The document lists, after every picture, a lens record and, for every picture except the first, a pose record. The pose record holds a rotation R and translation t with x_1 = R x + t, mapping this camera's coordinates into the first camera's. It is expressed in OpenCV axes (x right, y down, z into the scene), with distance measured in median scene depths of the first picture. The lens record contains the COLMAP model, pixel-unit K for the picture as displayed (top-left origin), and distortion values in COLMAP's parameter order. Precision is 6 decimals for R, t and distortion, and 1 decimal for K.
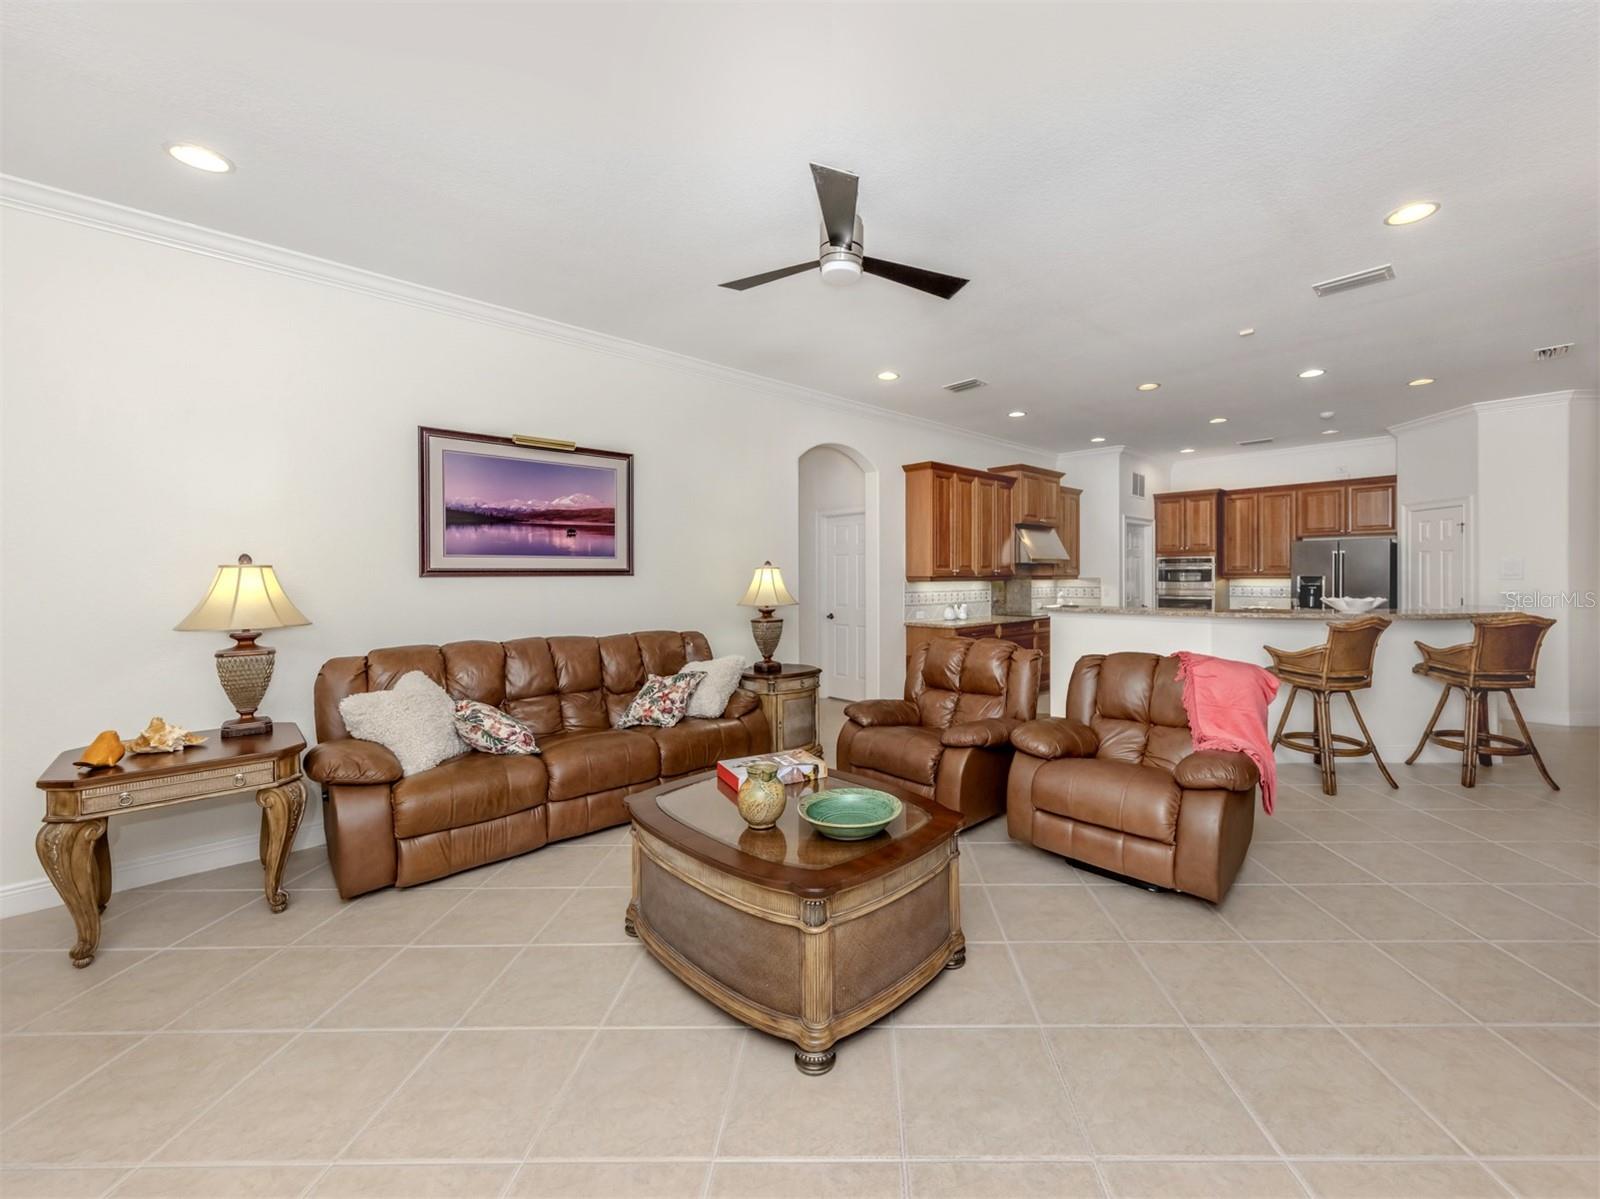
lens RADIAL K [[602.8, 0, 871.9], [0, 602.8, 596.4], [0, 0, 1]] dist [-0.013184, -0.000081]
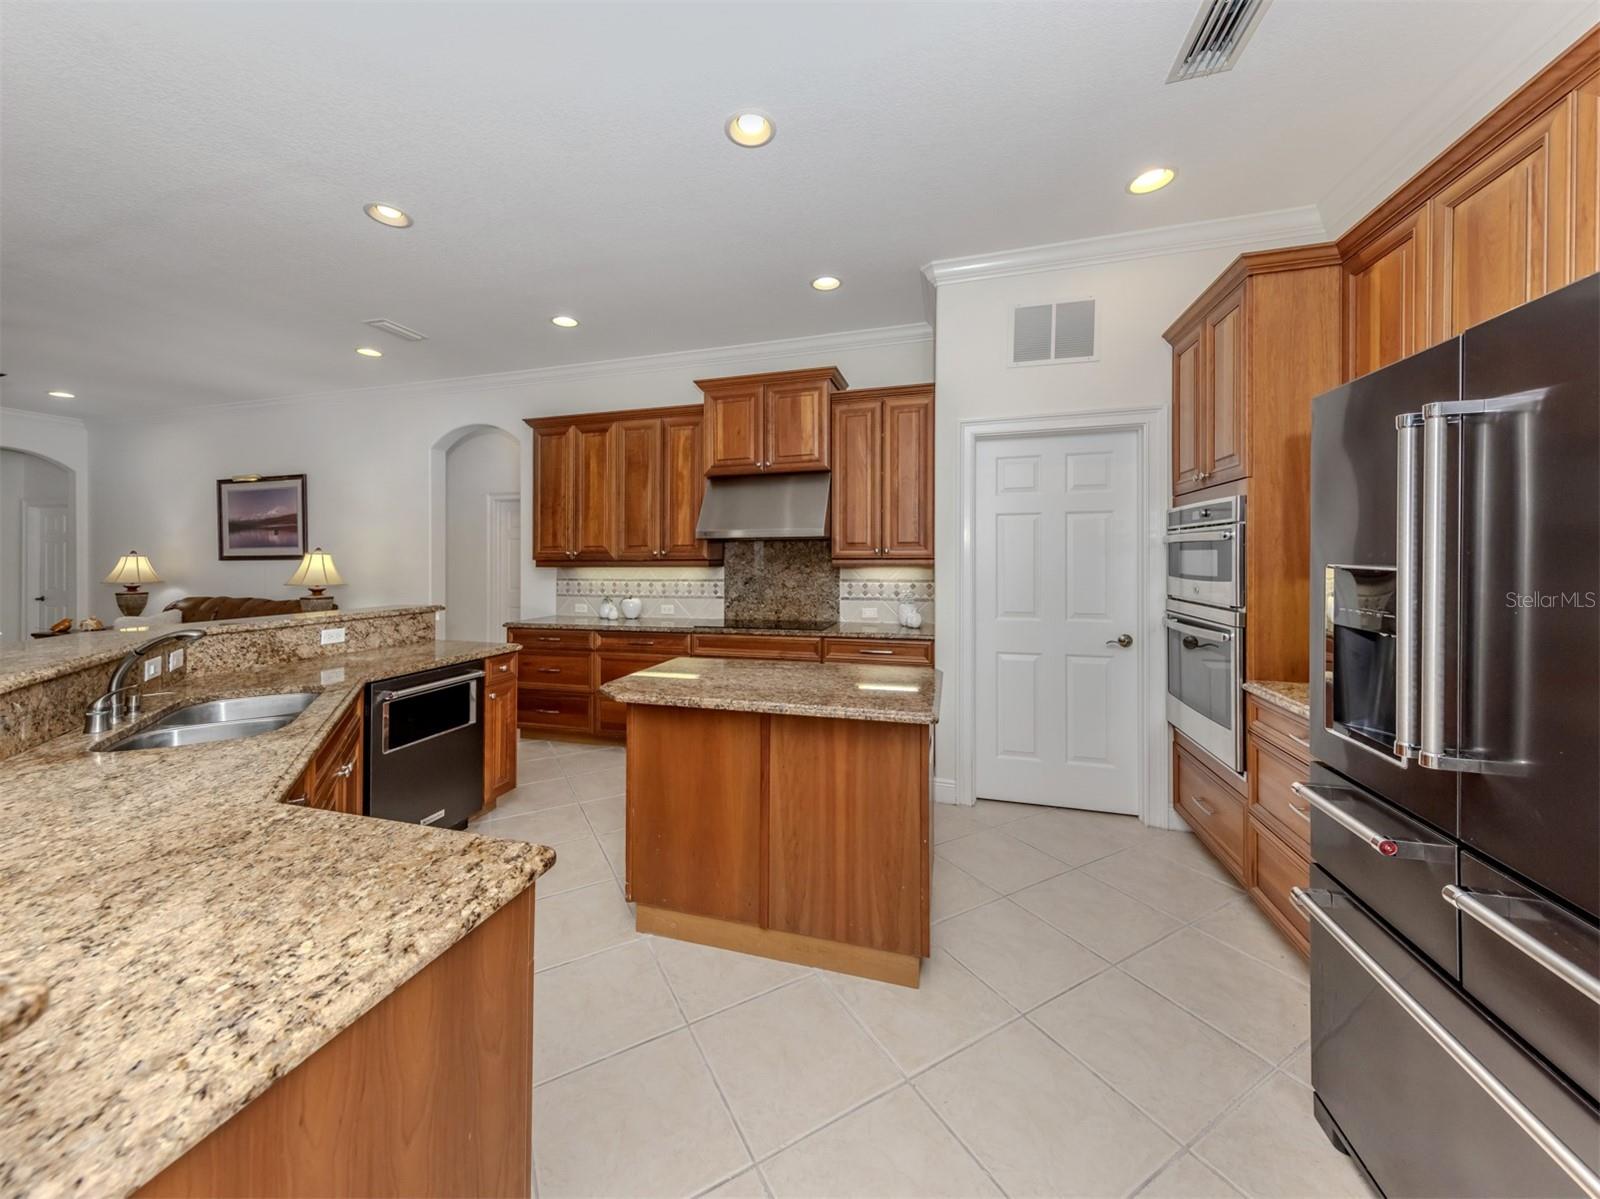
lens RADIAL K [[592.9, 0, 776.5], [0, 592.9, 559.4], [0, 0, 1]] dist [0.002839, -0.000054]
pose [[0.487824, 0.006674, -0.872917, 0.795427], [-0.025832, 0.999643, -0.006793, -0.031438], [0.872560, 0.025863, 0.487822, 0.746924]]
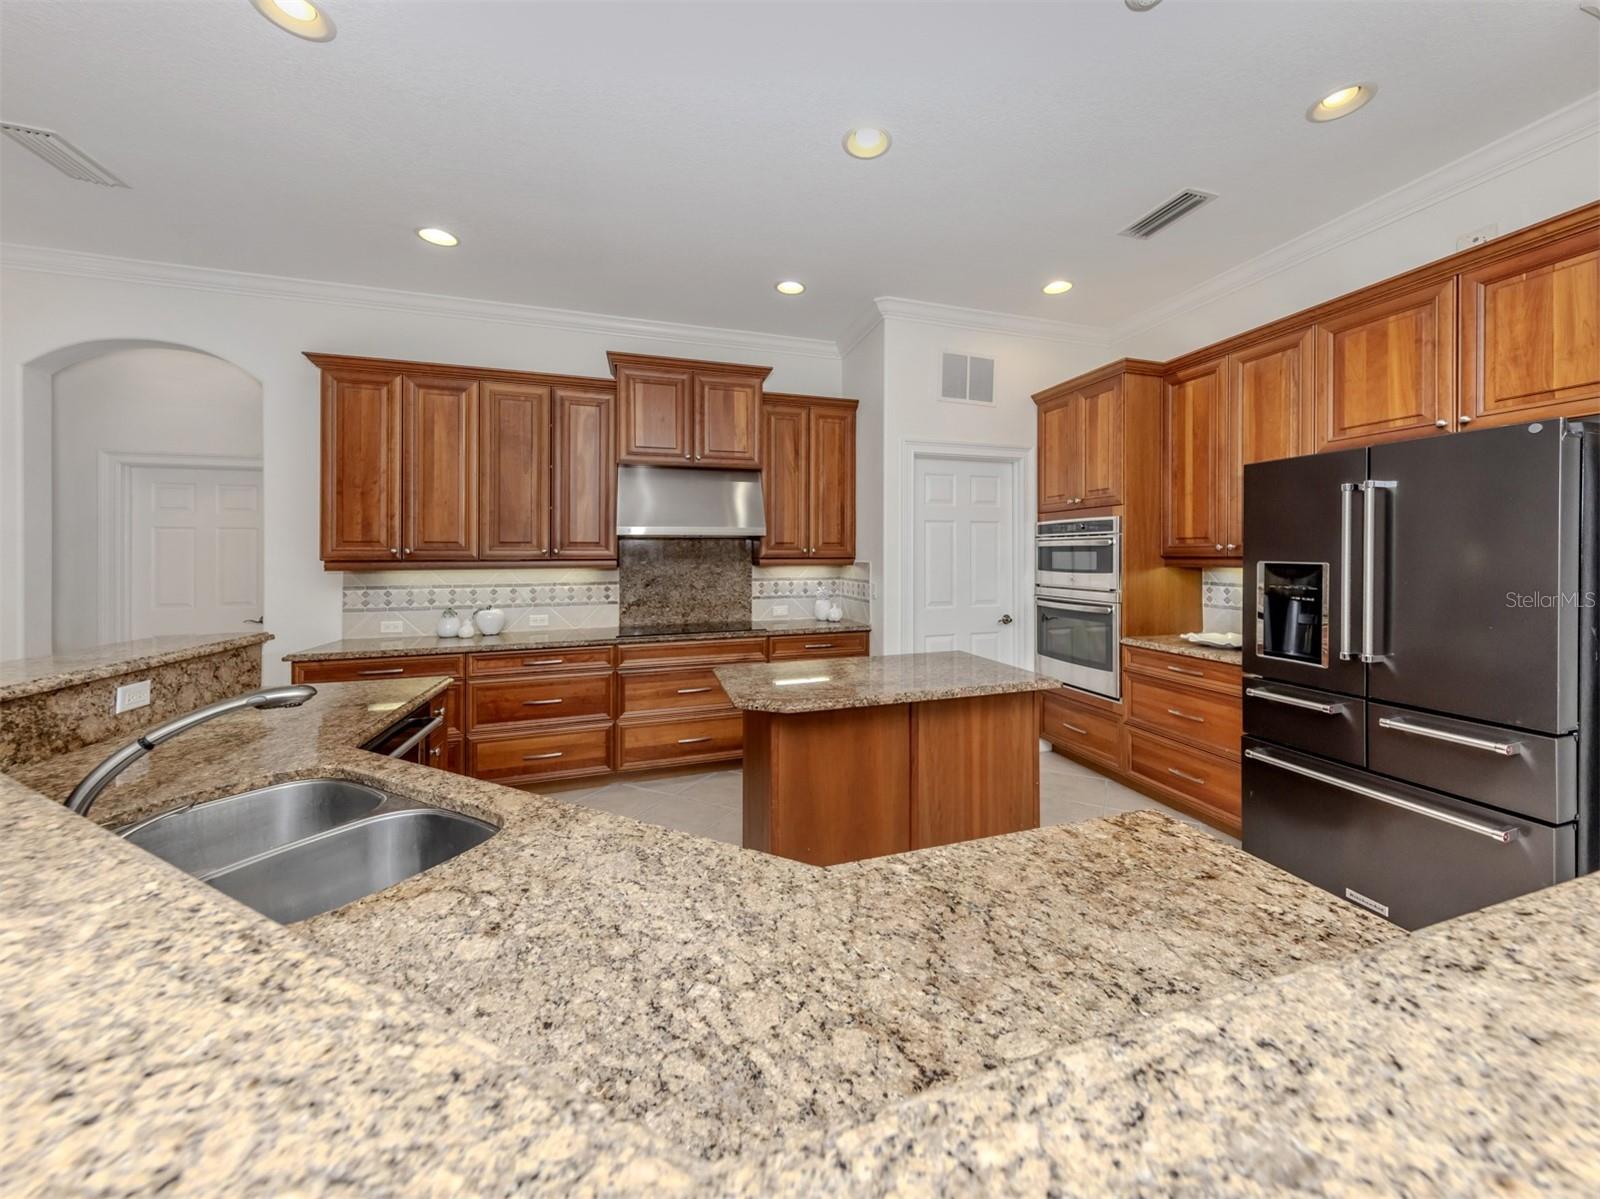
lens RADIAL K [[593.9, 0, 846.3], [0, 593.9, 558.3], [0, 0, 1]] dist [0.006023, -0.000084]
pose [[0.906648, 0.005286, -0.421856, 0.641131], [-0.015508, 0.999663, -0.020804, -0.026592], [0.421604, 0.025404, 0.906424, 0.588127]]
